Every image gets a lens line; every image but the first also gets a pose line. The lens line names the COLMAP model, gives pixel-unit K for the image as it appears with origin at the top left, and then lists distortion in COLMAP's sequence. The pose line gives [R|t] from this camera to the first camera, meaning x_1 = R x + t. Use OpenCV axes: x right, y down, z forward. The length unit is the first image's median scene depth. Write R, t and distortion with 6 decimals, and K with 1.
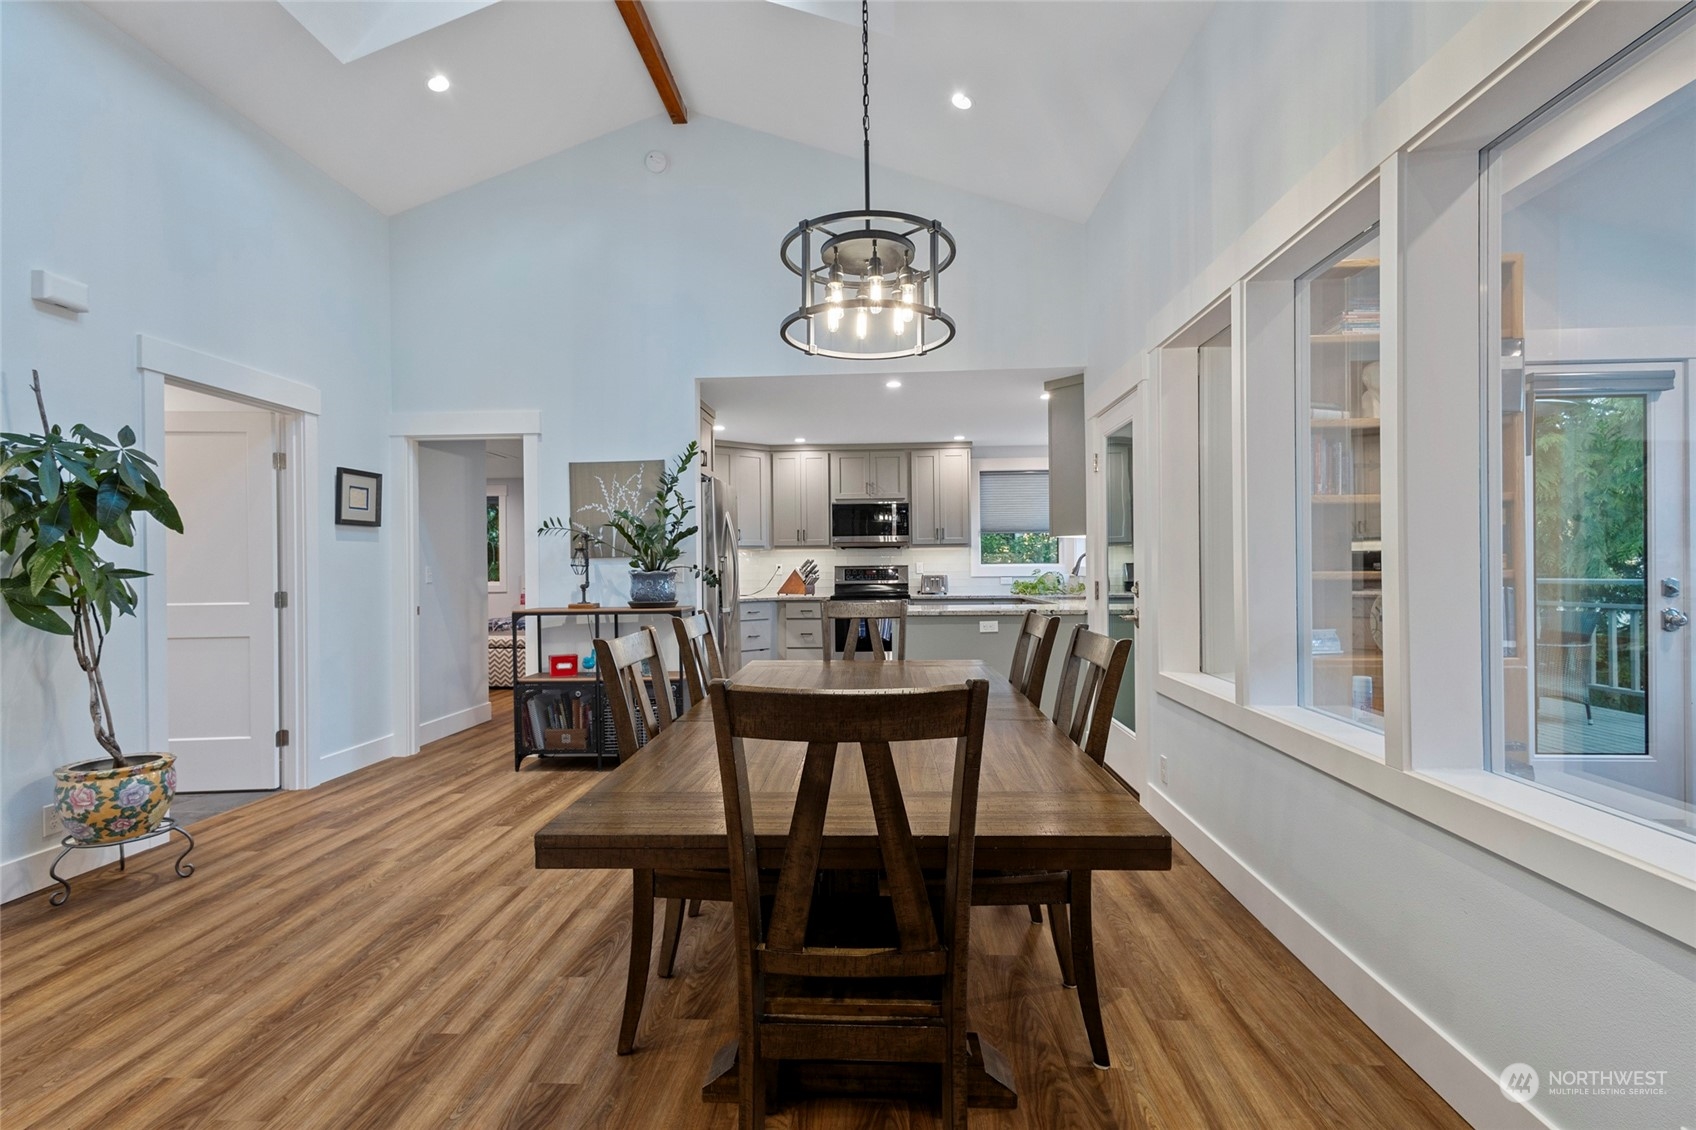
lens RADIAL K [[780.3, 0, 836.1], [0, 780.3, 561.0], [0, 0, 1]] dist [0.011485, -0.003444]
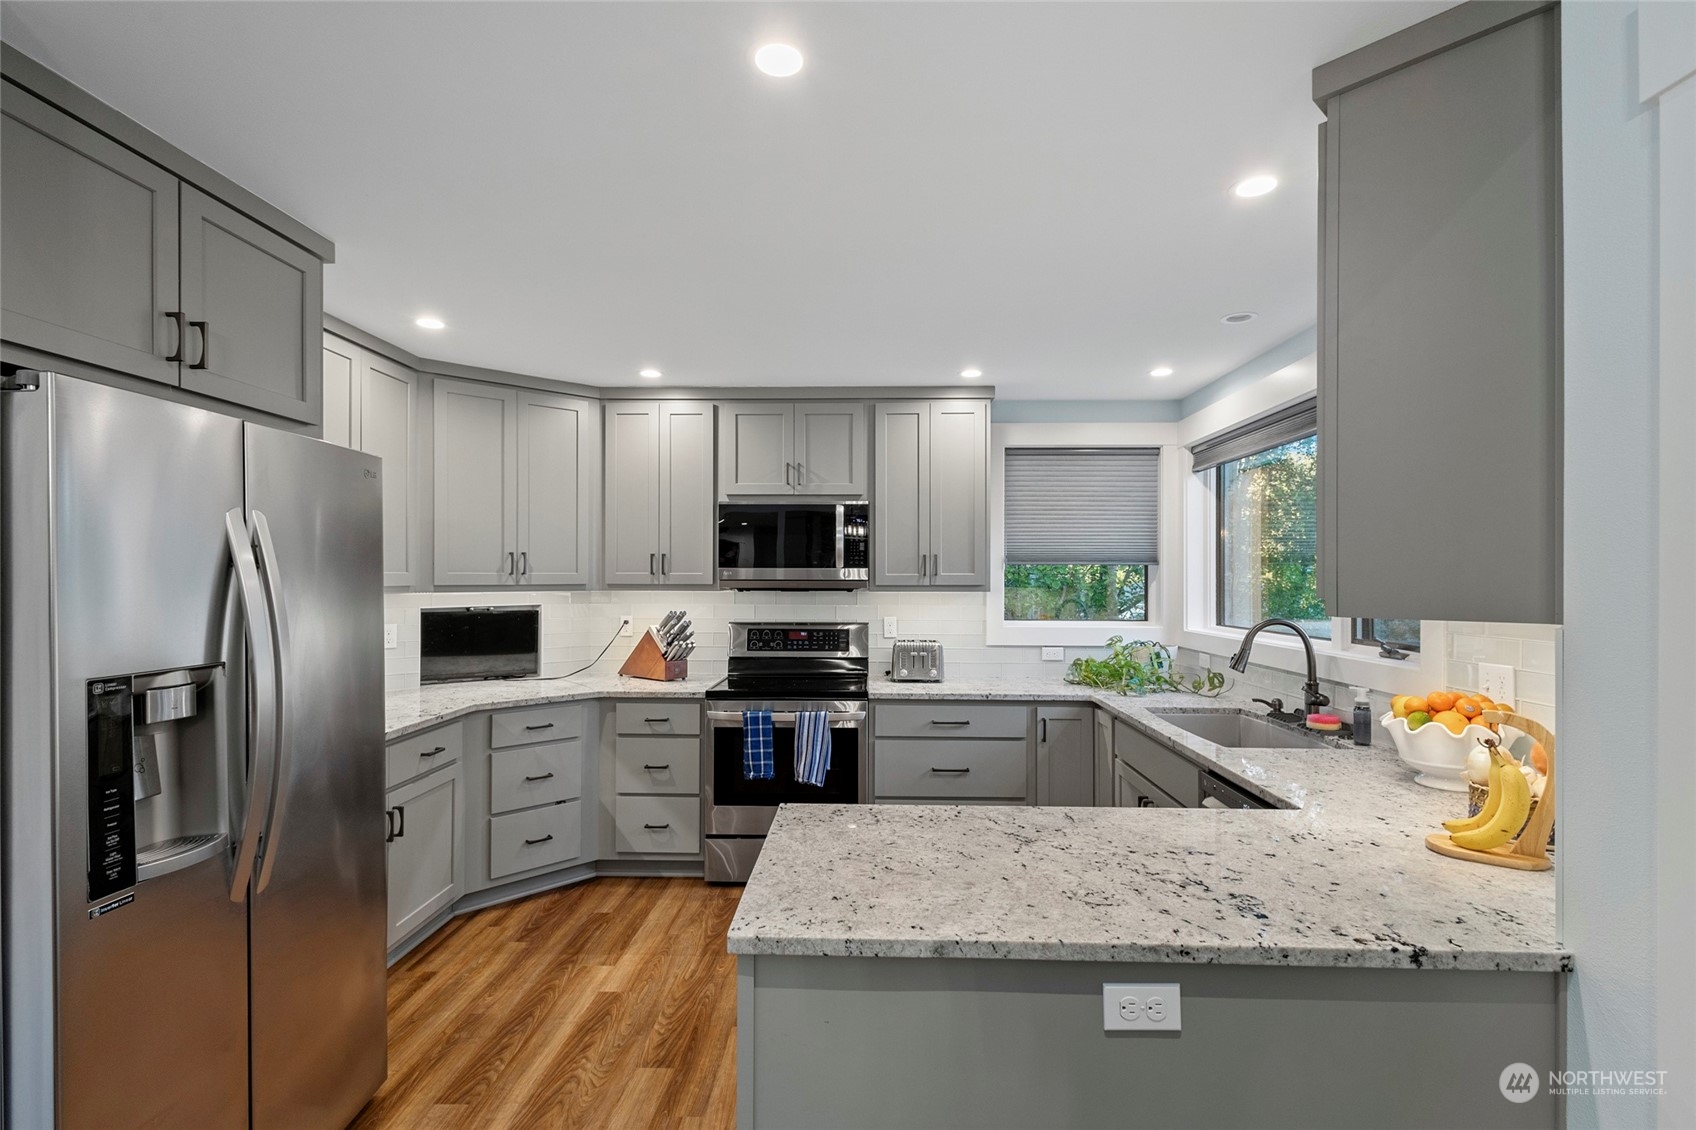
lens RADIAL K [[780.3, 0, 857.7], [0, 780.3, 579.3], [0, 0, 1]] dist [0.011485, -0.003444]
pose [[0.999050, 0.011140, 0.042134, 0.063348], [-0.011161, 0.999938, 0.000264, -0.024727], [-0.042128, -0.000734, 0.999112, 0.484428]]
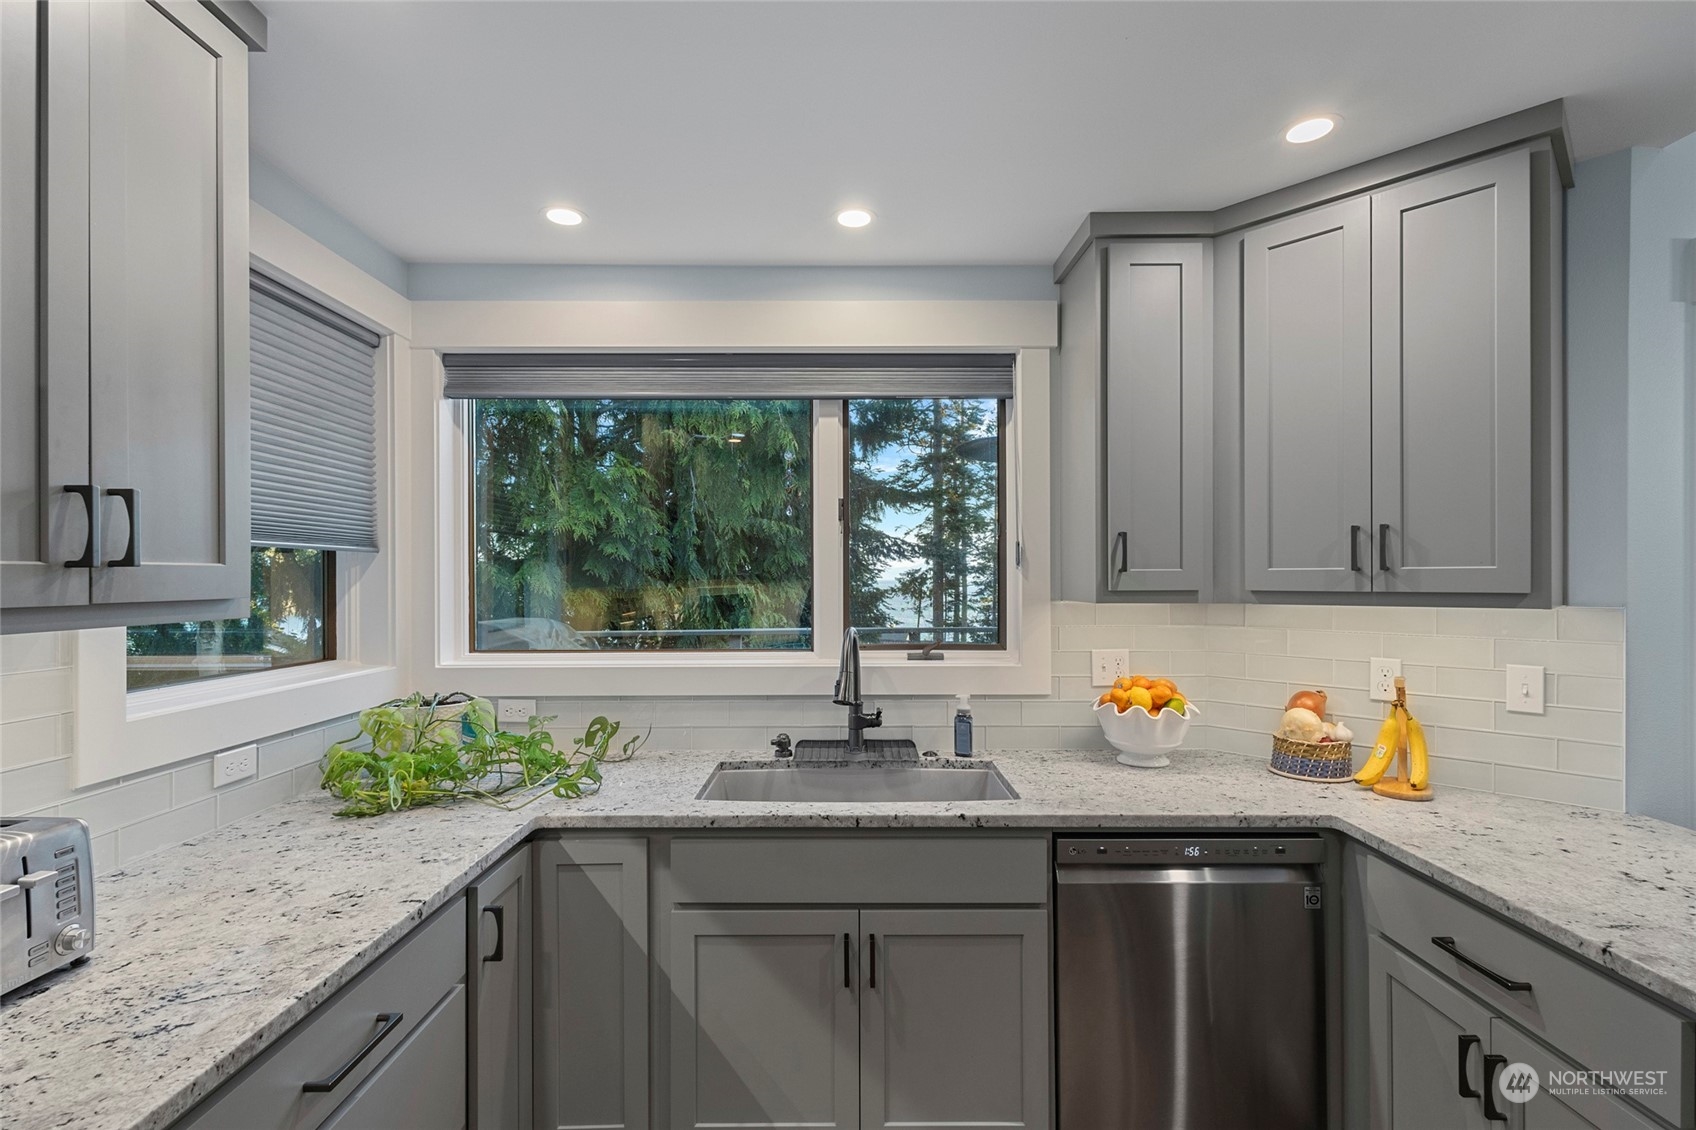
lens RADIAL K [[780.3, 0, 851.0], [0, 780.3, 576.0], [0, 0, 1]] dist [0.011485, -0.003444]
pose [[-0.067791, 0.007935, 0.997668, -0.010740], [0.002939, 0.999966, -0.007754, -0.025270], [-0.997695, 0.002407, -0.067812, 0.867747]]
